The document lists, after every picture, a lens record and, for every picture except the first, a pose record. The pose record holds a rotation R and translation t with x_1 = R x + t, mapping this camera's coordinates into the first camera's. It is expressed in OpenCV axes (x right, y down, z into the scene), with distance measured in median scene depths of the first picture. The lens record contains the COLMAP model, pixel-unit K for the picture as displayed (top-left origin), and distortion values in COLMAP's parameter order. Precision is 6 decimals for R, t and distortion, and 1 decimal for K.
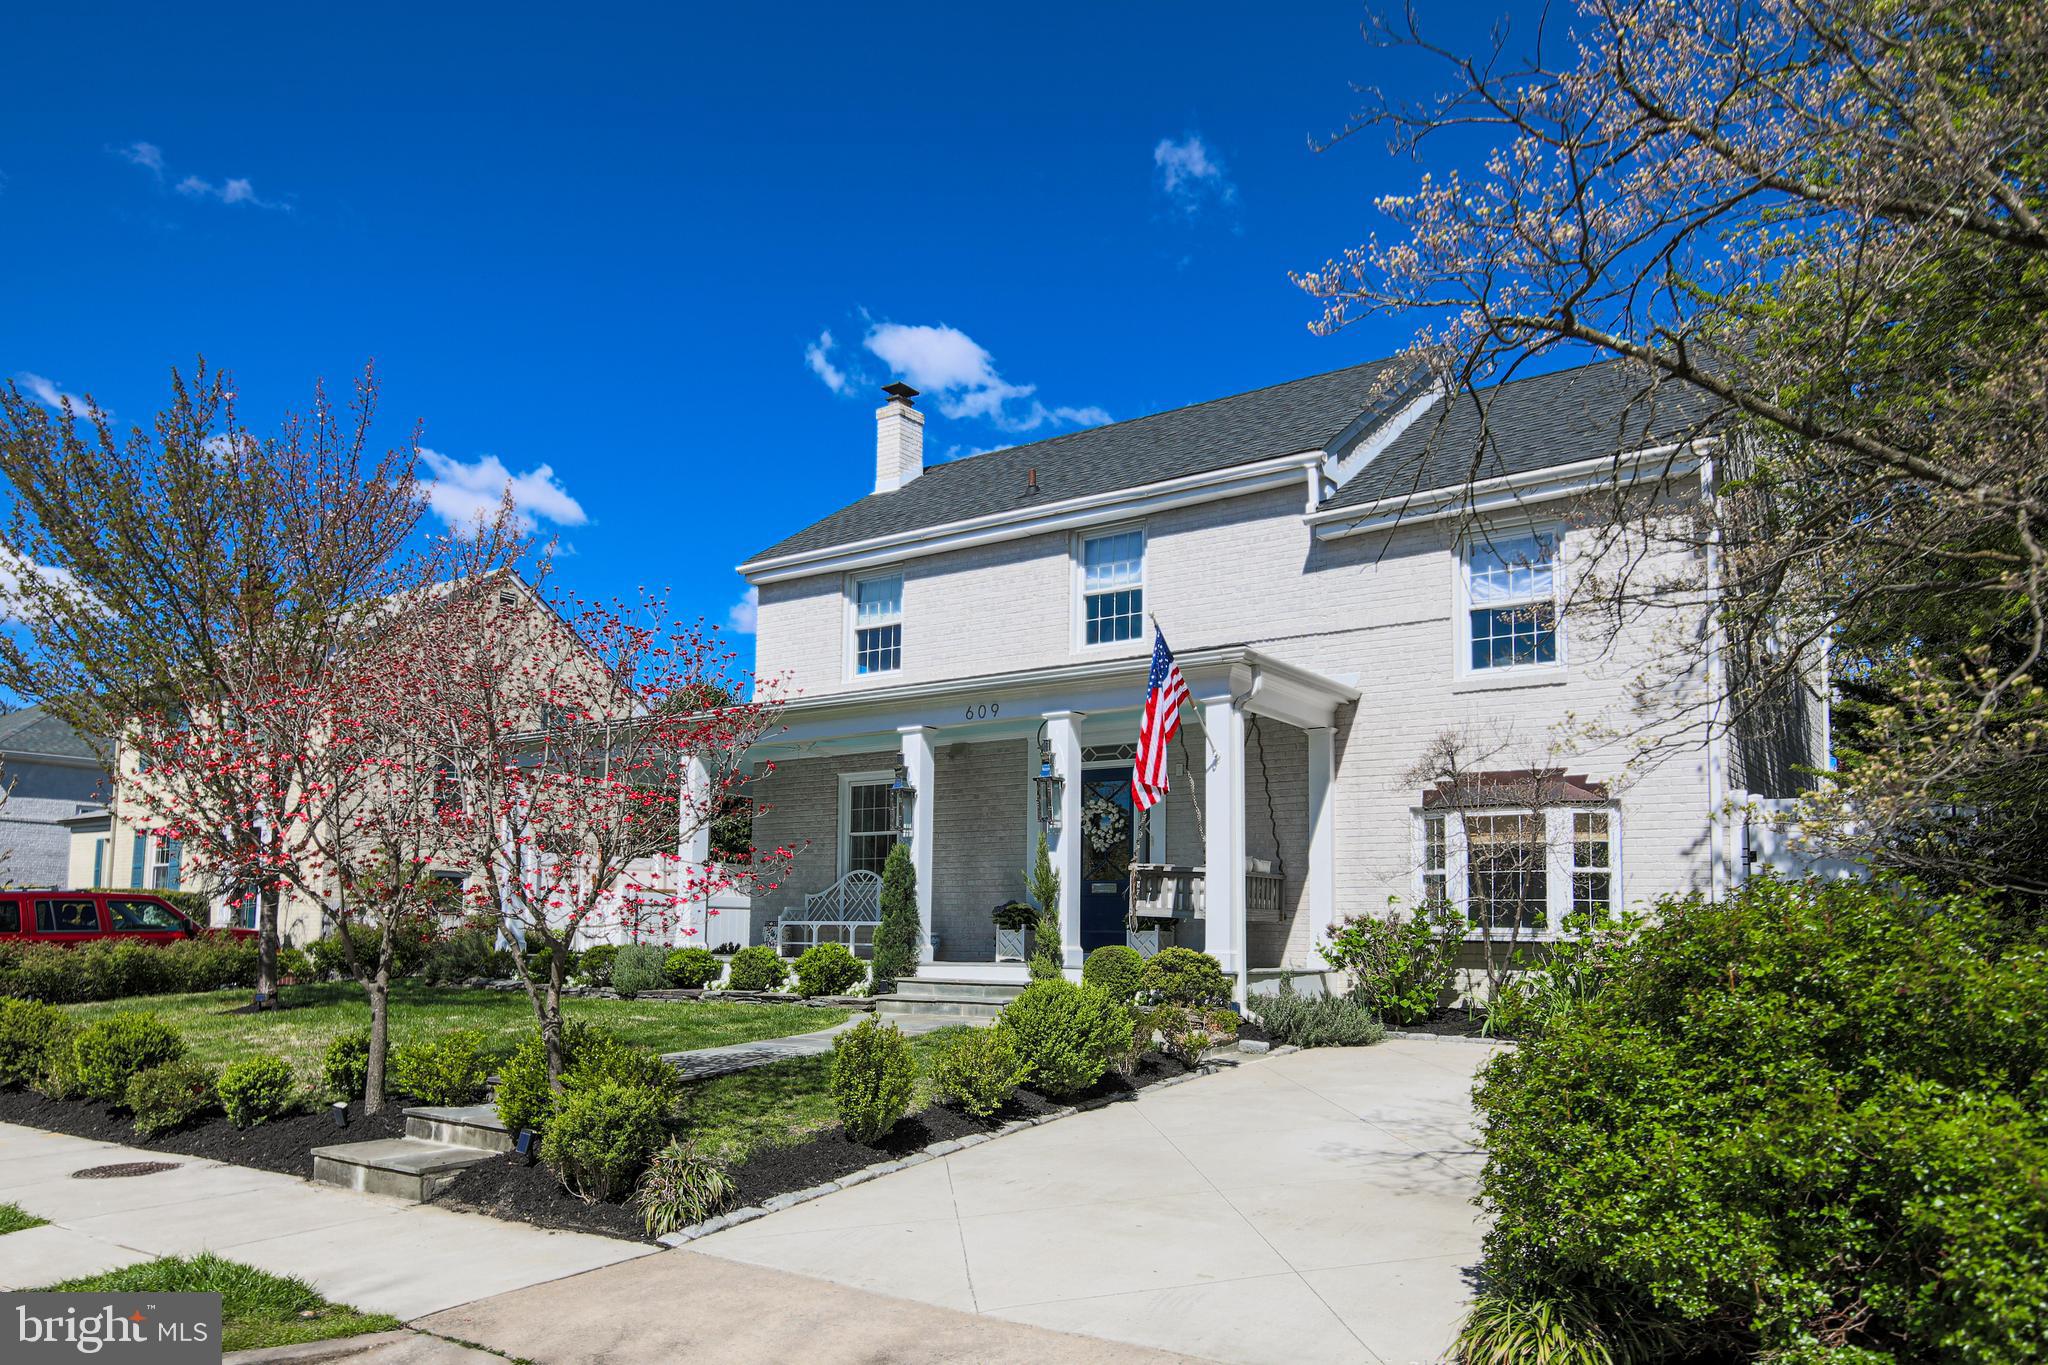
lens RADIAL K [[1429.9, 0, 1027.1], [0, 1429.9, 864.9], [0, 0, 1]] dist [0.059082, 0.000371]
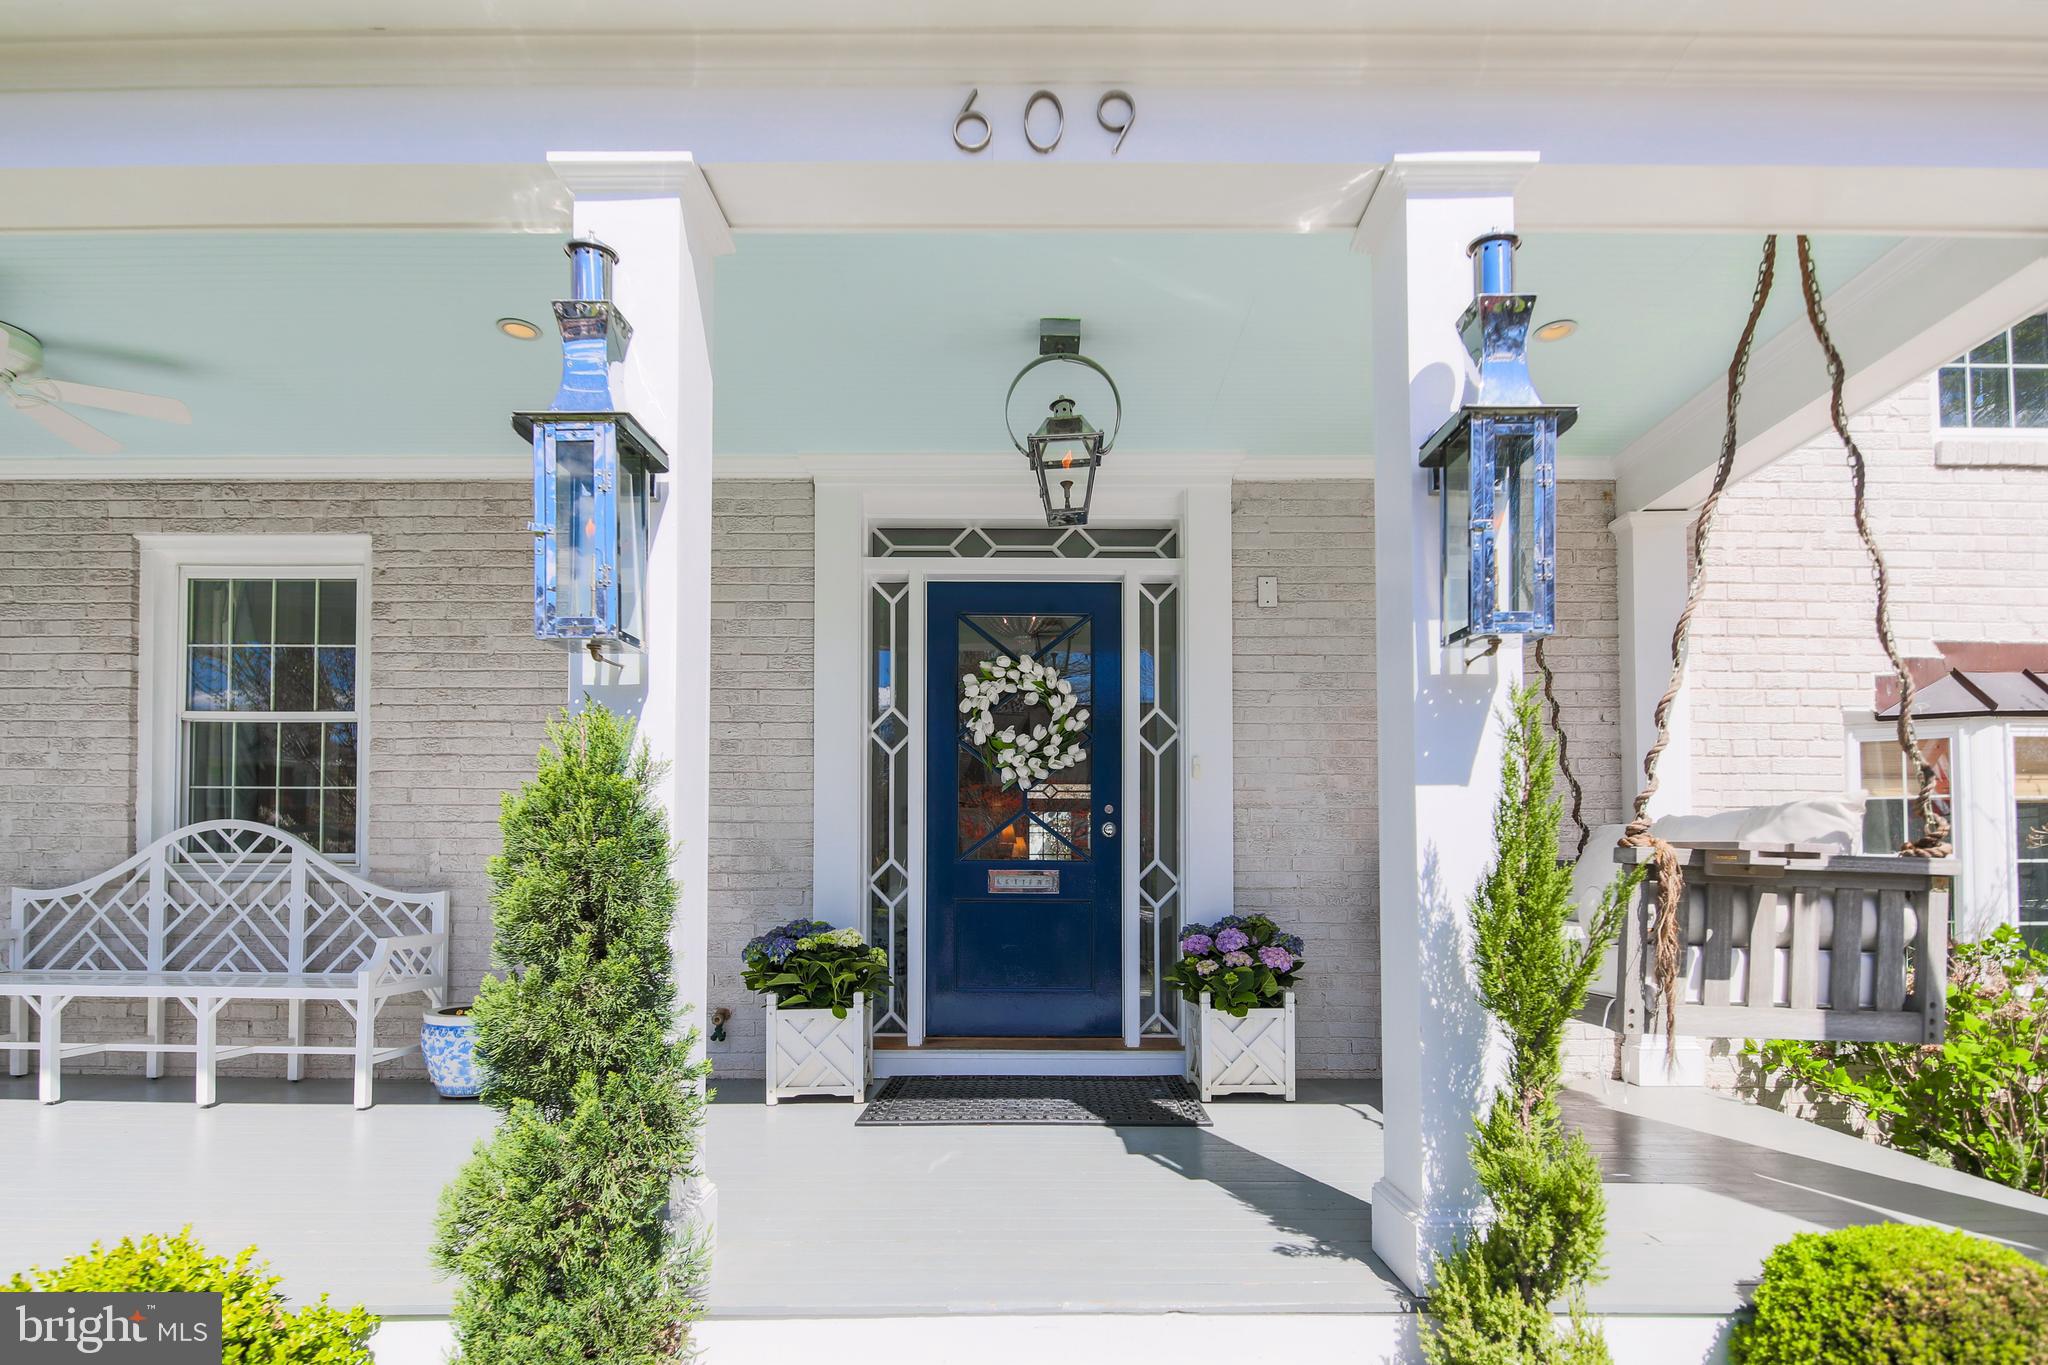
lens RADIAL K [[981.6, 0, 1025.8], [0, 981.6, 859.7], [0, 0, 1]] dist [0.001743, 0.000161]
pose [[0.823544, -0.007168, 0.567207, -0.103315], [-0.022377, 0.998731, 0.045112, -0.002386], [-0.566811, -0.049844, 0.822339, 0.779115]]
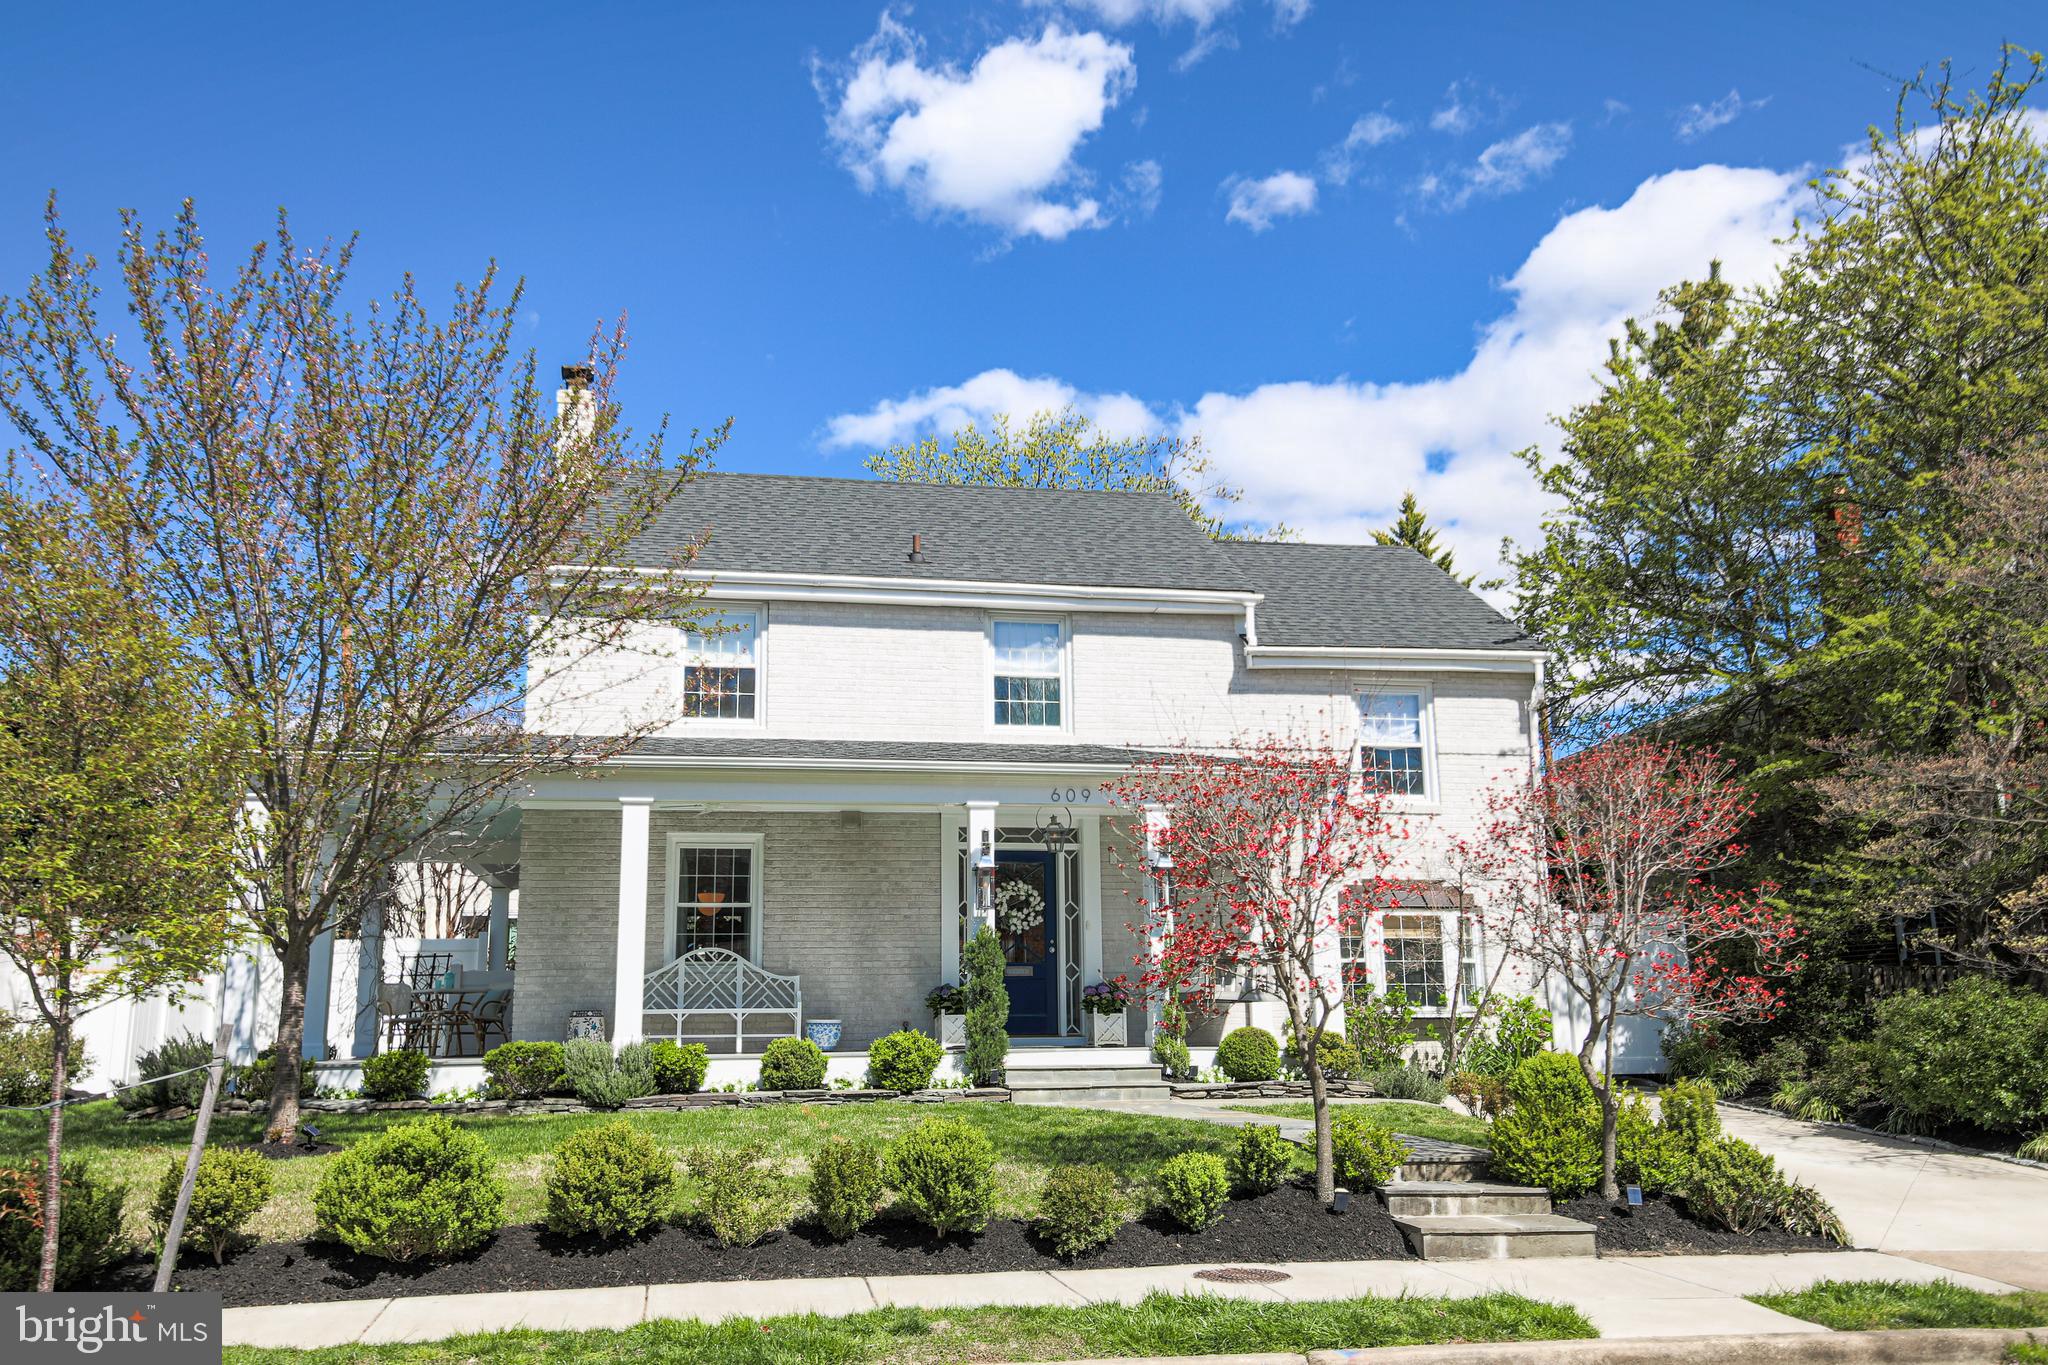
lens RADIAL K [[1708.0, 0, 1017.4], [0, 1708.0, 800.2], [0, 0, 1]] dist [0.032262, -0.001325]
pose [[0.694515, 0.075527, 0.715503, -0.810964], [-0.018687, 0.996033, -0.087000, 0.001077], [-0.719236, 0.047052, 0.693171, 0.174949]]
